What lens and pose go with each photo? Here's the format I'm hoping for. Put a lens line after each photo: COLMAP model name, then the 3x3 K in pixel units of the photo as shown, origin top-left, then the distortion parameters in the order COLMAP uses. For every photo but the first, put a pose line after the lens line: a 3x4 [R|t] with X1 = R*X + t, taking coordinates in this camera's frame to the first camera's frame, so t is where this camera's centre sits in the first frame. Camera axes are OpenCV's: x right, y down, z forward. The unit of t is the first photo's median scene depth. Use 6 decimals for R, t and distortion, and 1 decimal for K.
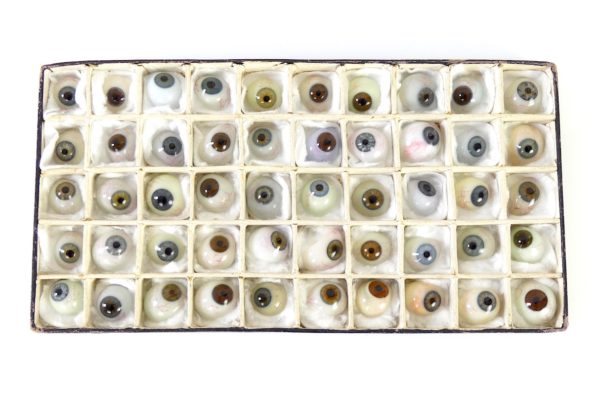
lens RADIAL K [[733.2, 0, 300.0], [0, 733.2, 200.0], [0, 0, 1]] dist [-0.021272, -0.022493]
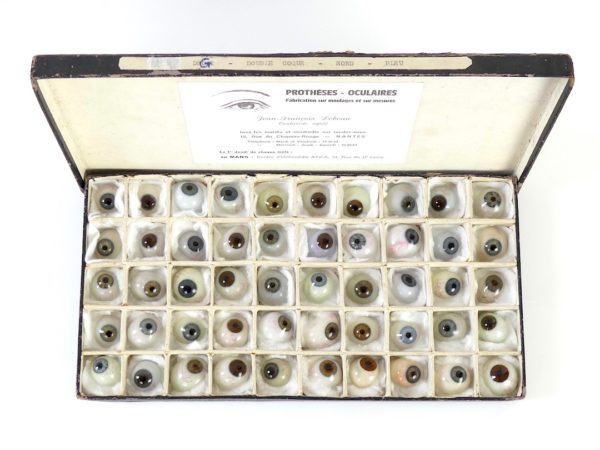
lens RADIAL K [[729.1, 0, 300.0], [0, 729.1, 225.0], [0, 0, 1]] dist [0.000209, 0.000983]
pose [[0.999986, 0.005060, 0.001631, -0.006854], [-0.004872, 0.995031, -0.099445, 0.013607], [-0.002126, 0.099436, 0.995042, -0.192282]]
